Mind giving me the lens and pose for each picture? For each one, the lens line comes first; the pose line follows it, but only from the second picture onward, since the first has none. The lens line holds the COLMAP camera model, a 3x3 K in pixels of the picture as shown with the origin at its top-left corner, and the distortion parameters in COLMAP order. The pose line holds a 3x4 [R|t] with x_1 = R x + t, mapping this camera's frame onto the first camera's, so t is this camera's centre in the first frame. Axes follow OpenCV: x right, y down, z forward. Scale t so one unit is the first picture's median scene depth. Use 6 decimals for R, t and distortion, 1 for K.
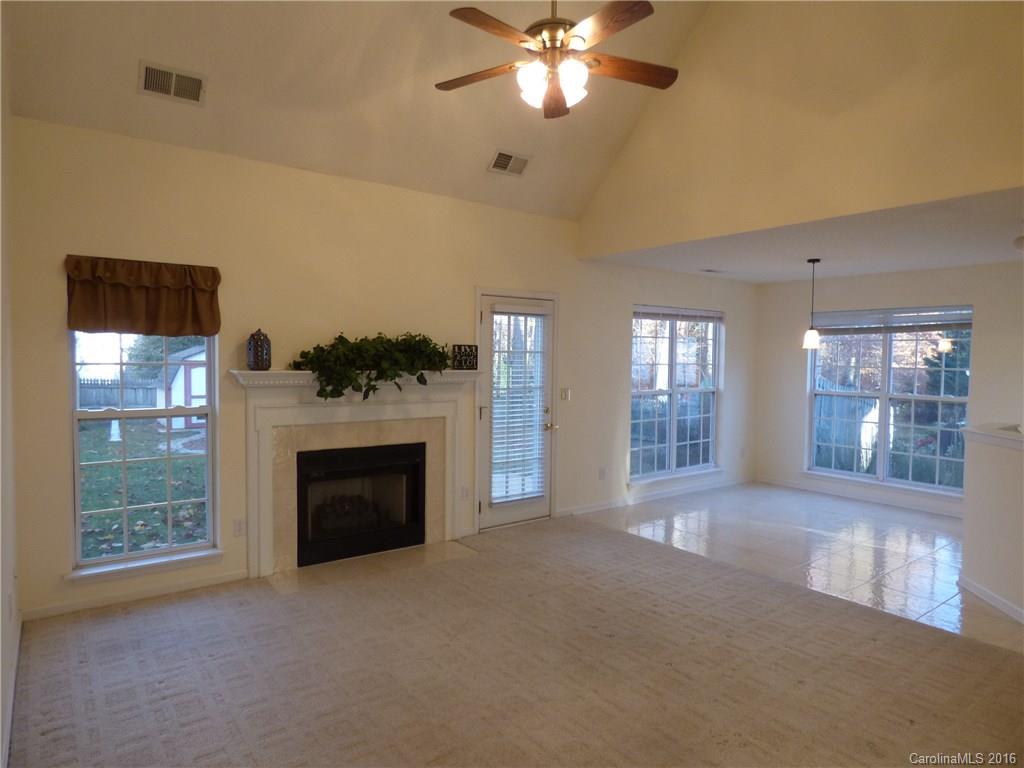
lens RADIAL K [[624.4, 0, 510.9], [0, 624.4, 380.5], [0, 0, 1]] dist [-0.007554, -0.003094]
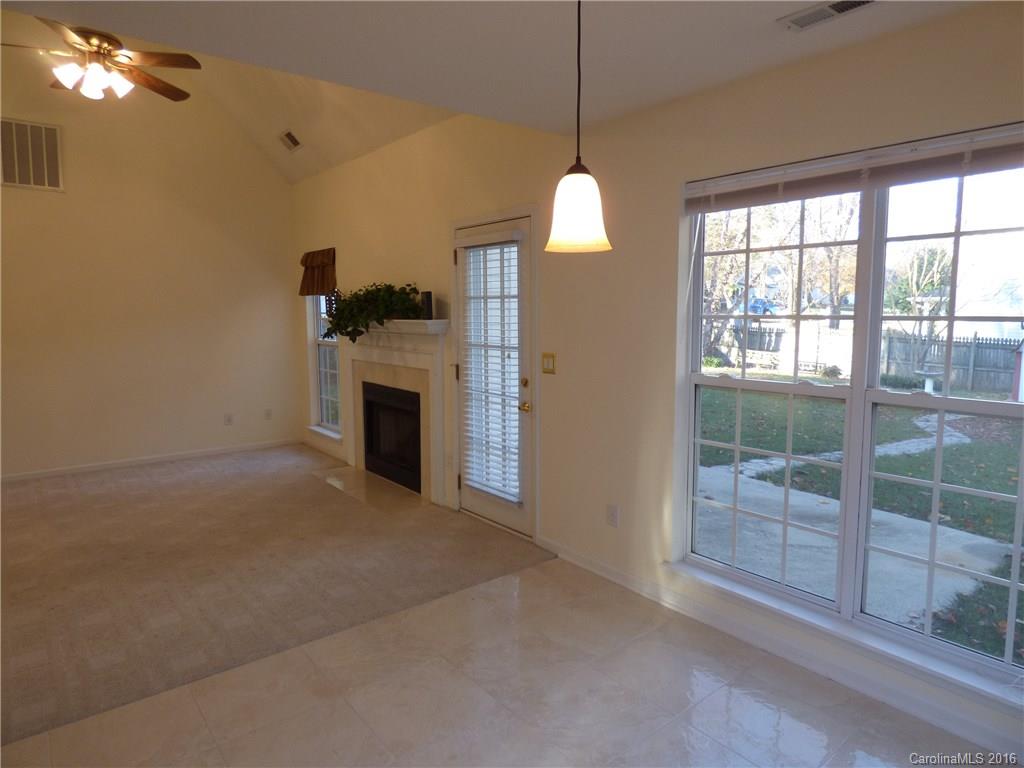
lens RADIAL K [[624.4, 0, 510.9], [0, 624.4, 380.5], [0, 0, 1]] dist [-0.007554, -0.003094]
pose [[0.031348, 0.102921, -0.994195, 0.676792], [-0.038190, 0.994081, 0.101705, -0.021155], [0.998779, 0.034780, 0.035093, 0.889095]]
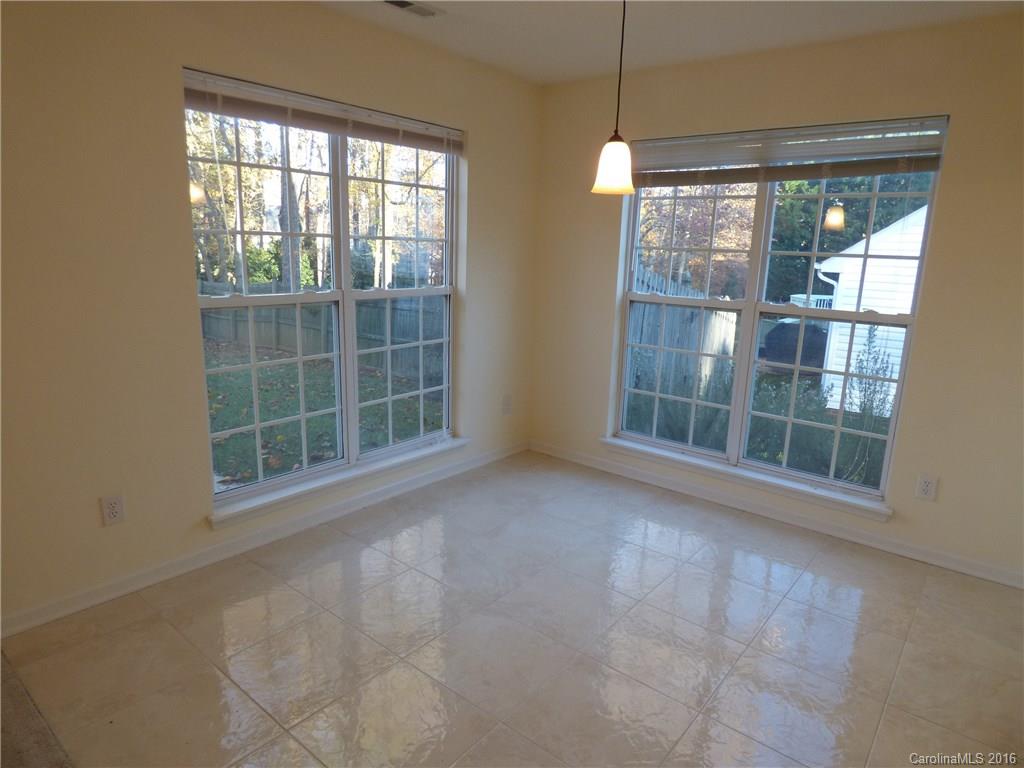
lens RADIAL K [[624.4, 0, 510.9], [0, 624.4, 380.5], [0, 0, 1]] dist [-0.007554, -0.003094]
pose [[0.972144, -0.028952, 0.232588, 0.303722], [-0.012551, 0.984487, 0.175008, -0.003811], [-0.234046, -0.173052, 0.956700, 0.580142]]
